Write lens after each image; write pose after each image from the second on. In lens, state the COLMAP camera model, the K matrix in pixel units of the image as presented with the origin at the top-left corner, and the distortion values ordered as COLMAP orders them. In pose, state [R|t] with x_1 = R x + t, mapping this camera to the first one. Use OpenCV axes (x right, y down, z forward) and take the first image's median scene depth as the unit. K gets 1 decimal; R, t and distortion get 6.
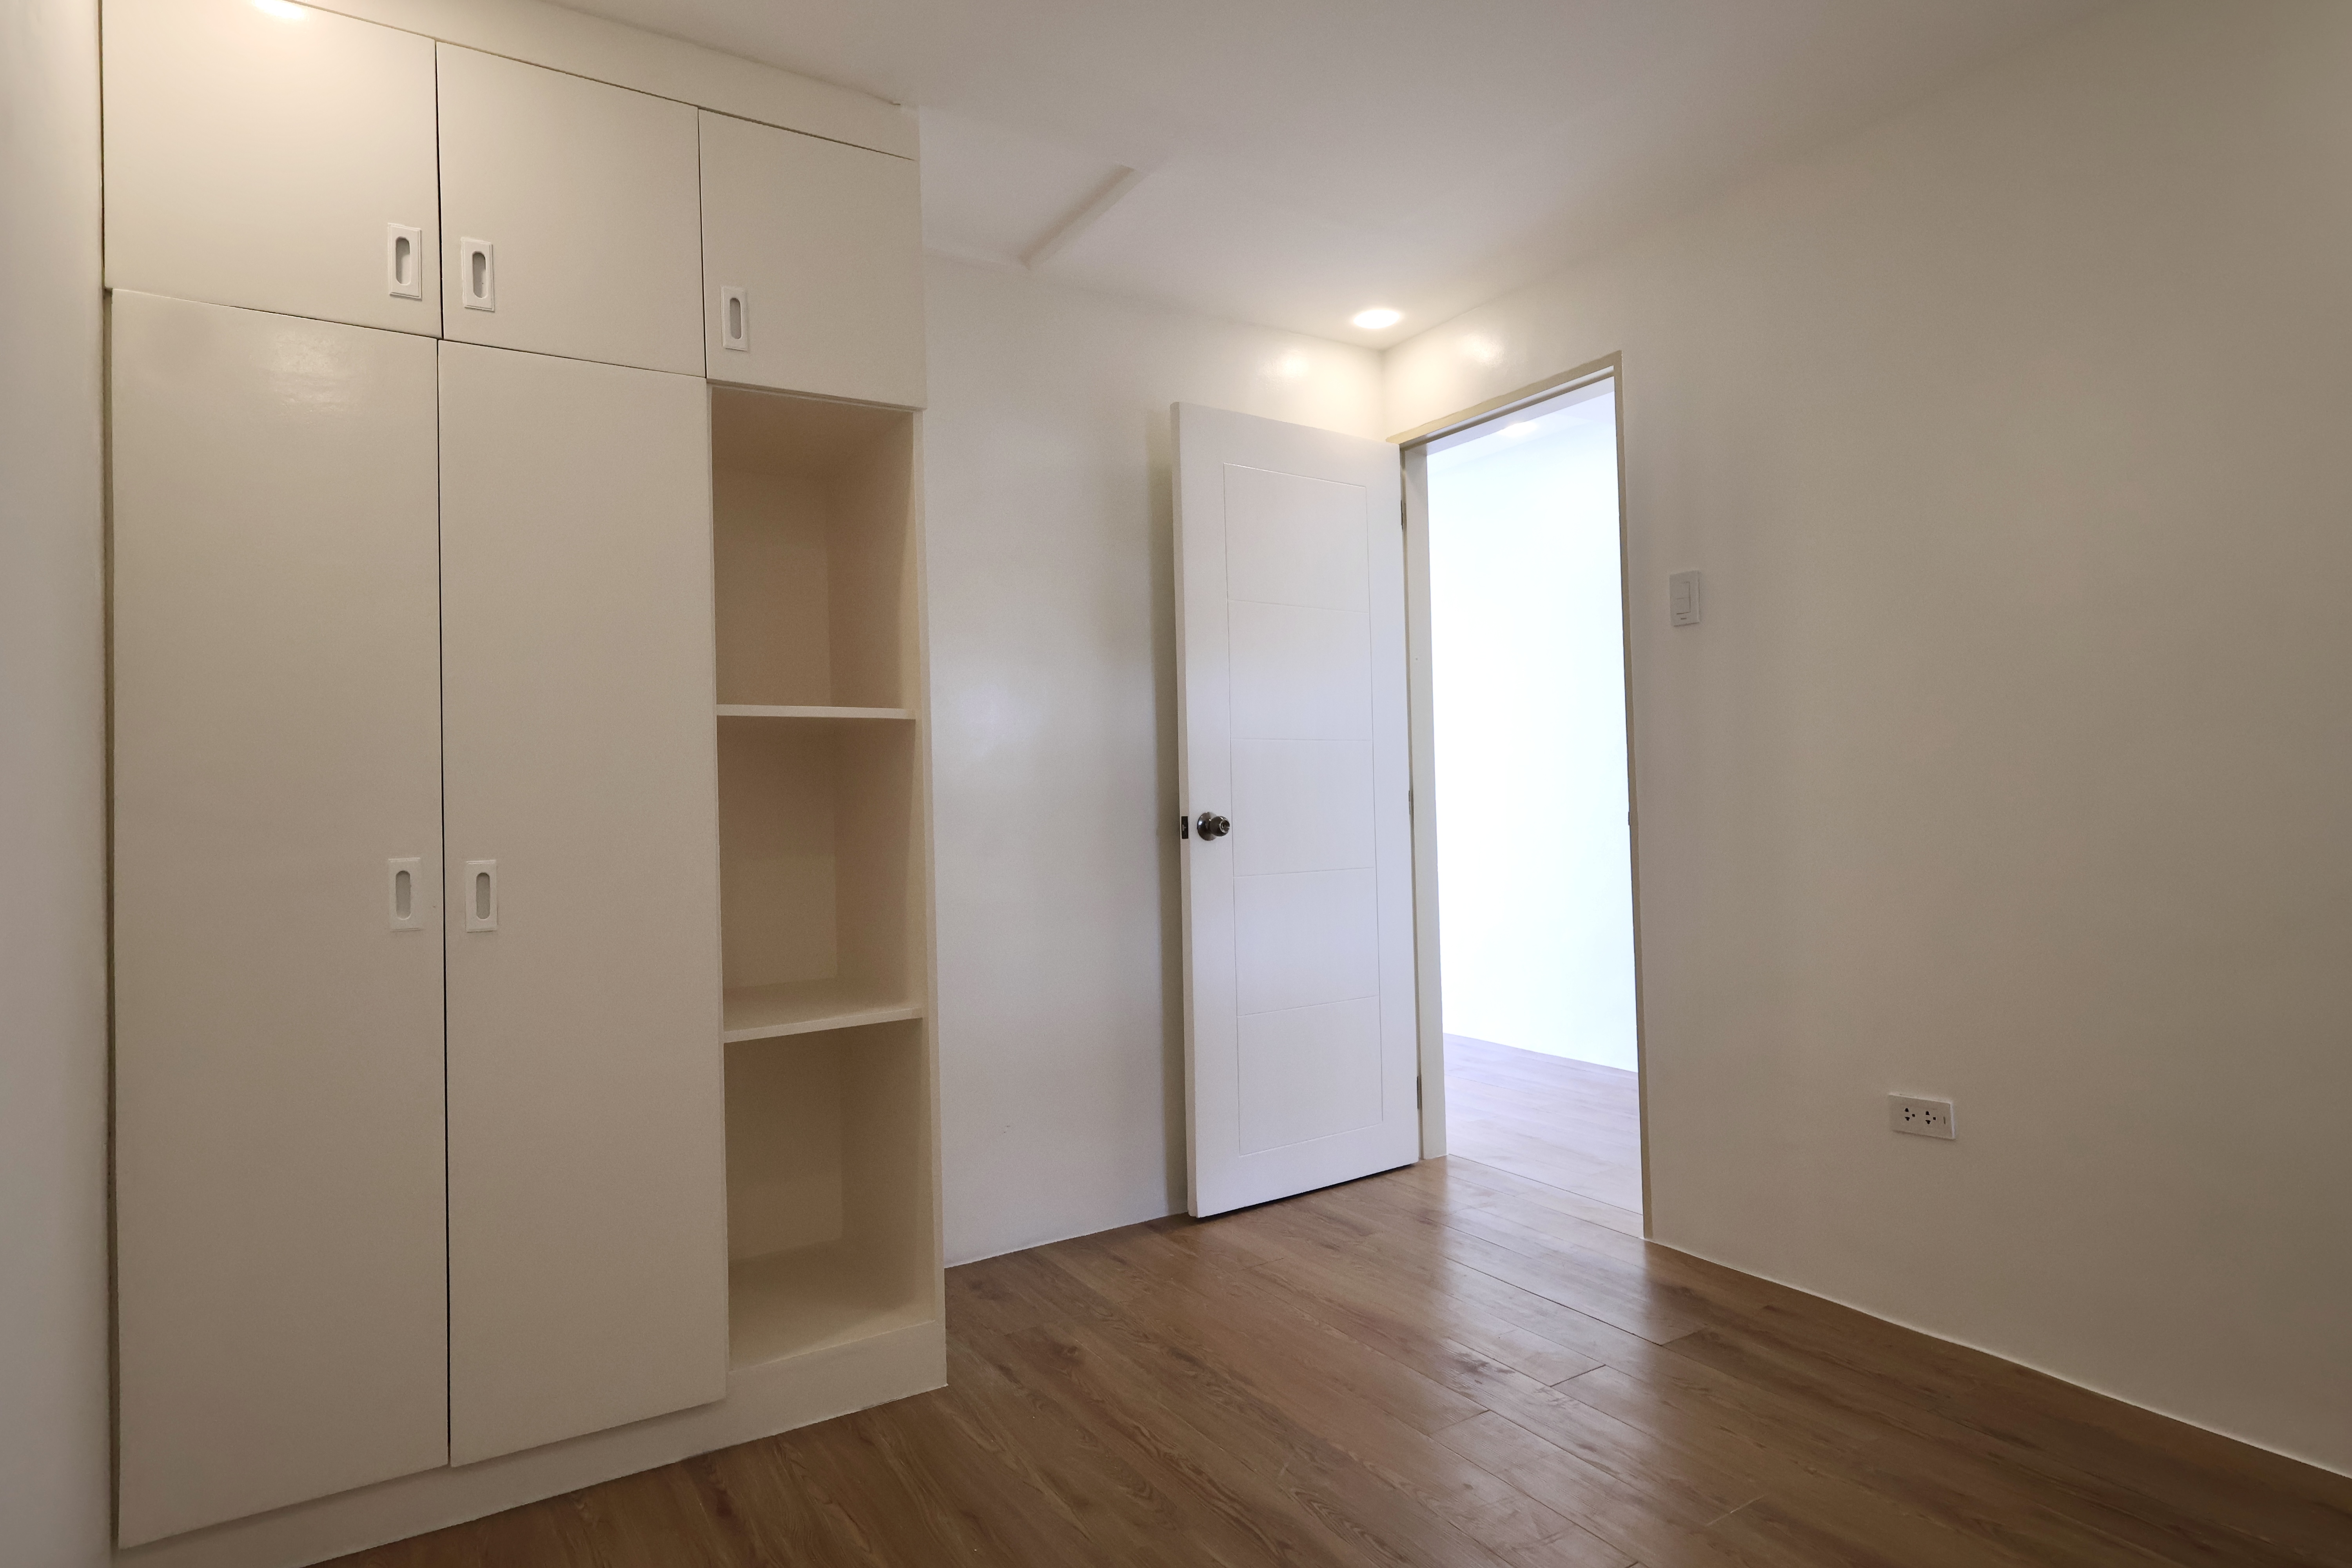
lens RADIAL K [[1242.7, 0, 1148.9], [0, 1242.7, 788.1], [0, 0, 1]] dist [-0.008814, 0.001318]
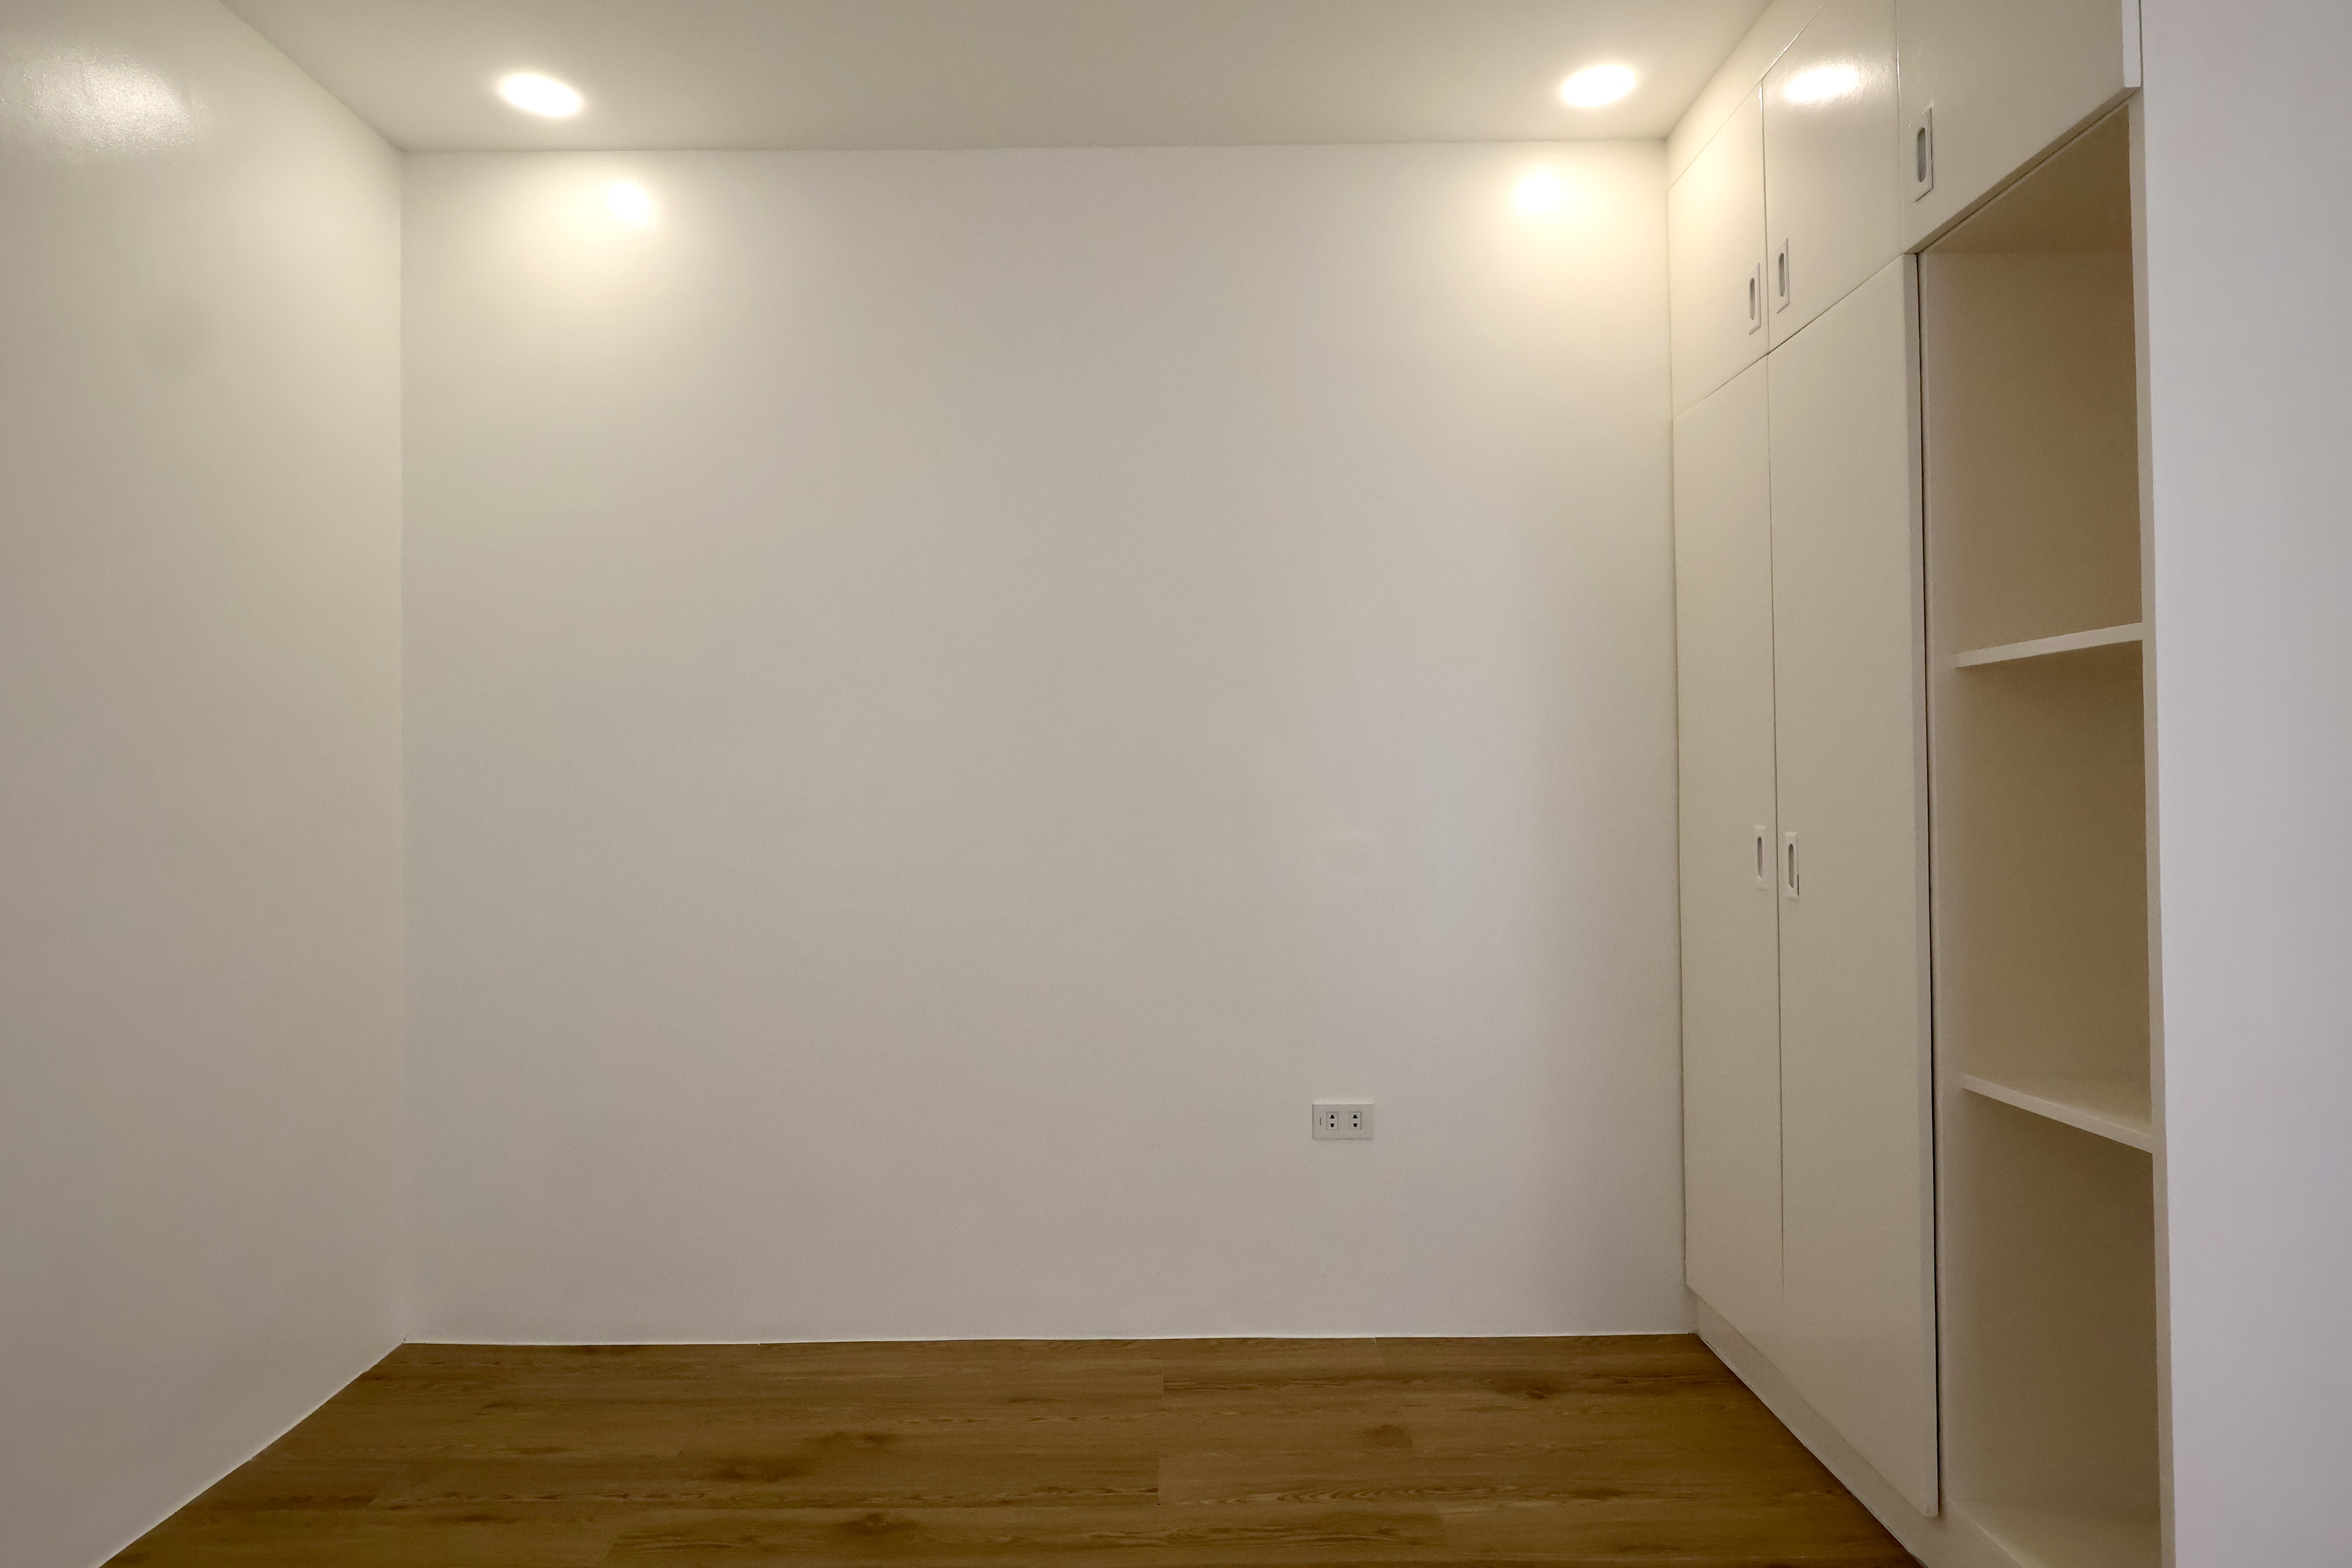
lens RADIAL K [[1256.2, 0, 1176.0], [0, 1256.2, 784.0], [0, 0, 1]] dist [-0.006160, 0.000516]
pose [[-0.520700, 0.022292, -0.853449, 0.589593], [0.035056, 0.999374, 0.004716, -0.006179], [0.853020, -0.027463, -0.521156, 1.006949]]
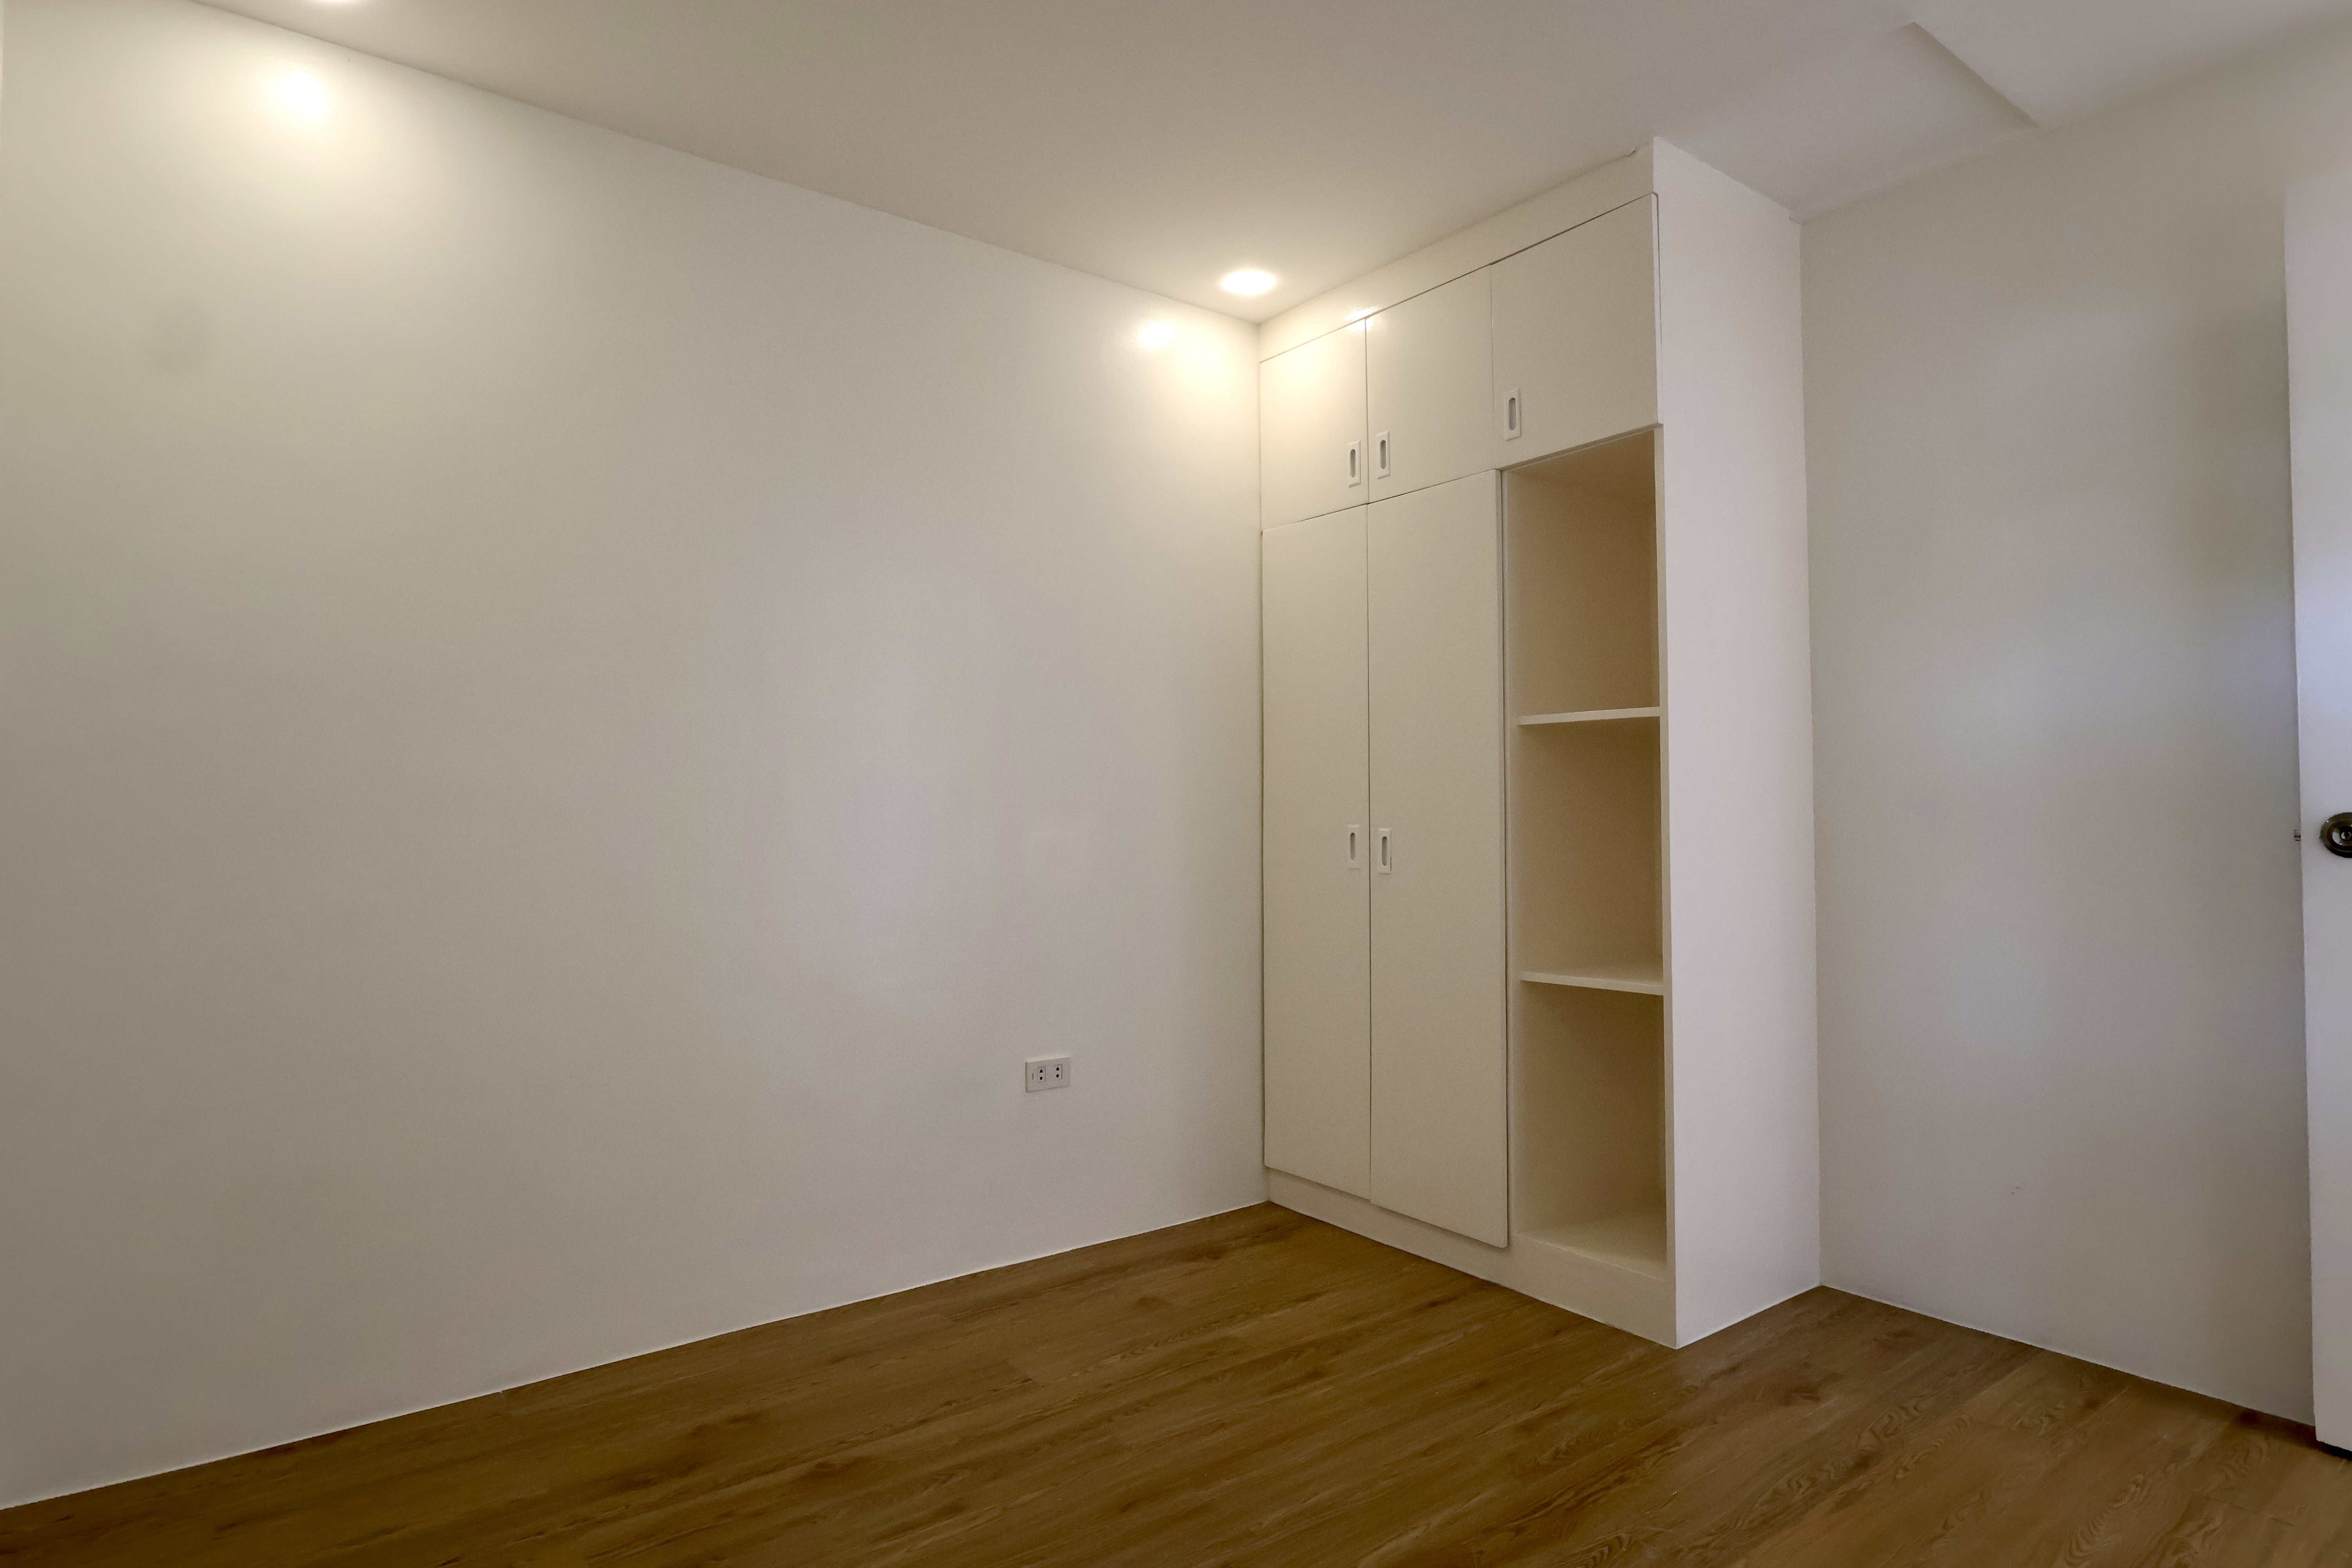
lens RADIAL K [[1256.2, 0, 1176.0], [0, 1256.2, 784.0], [0, 0, 1]] dist [-0.006160, 0.000516]
pose [[0.096826, -0.000208, -0.995301, 0.927960], [0.014832, 0.999889, 0.001233, -0.004024], [0.995191, -0.014882, 0.096819, 0.528051]]
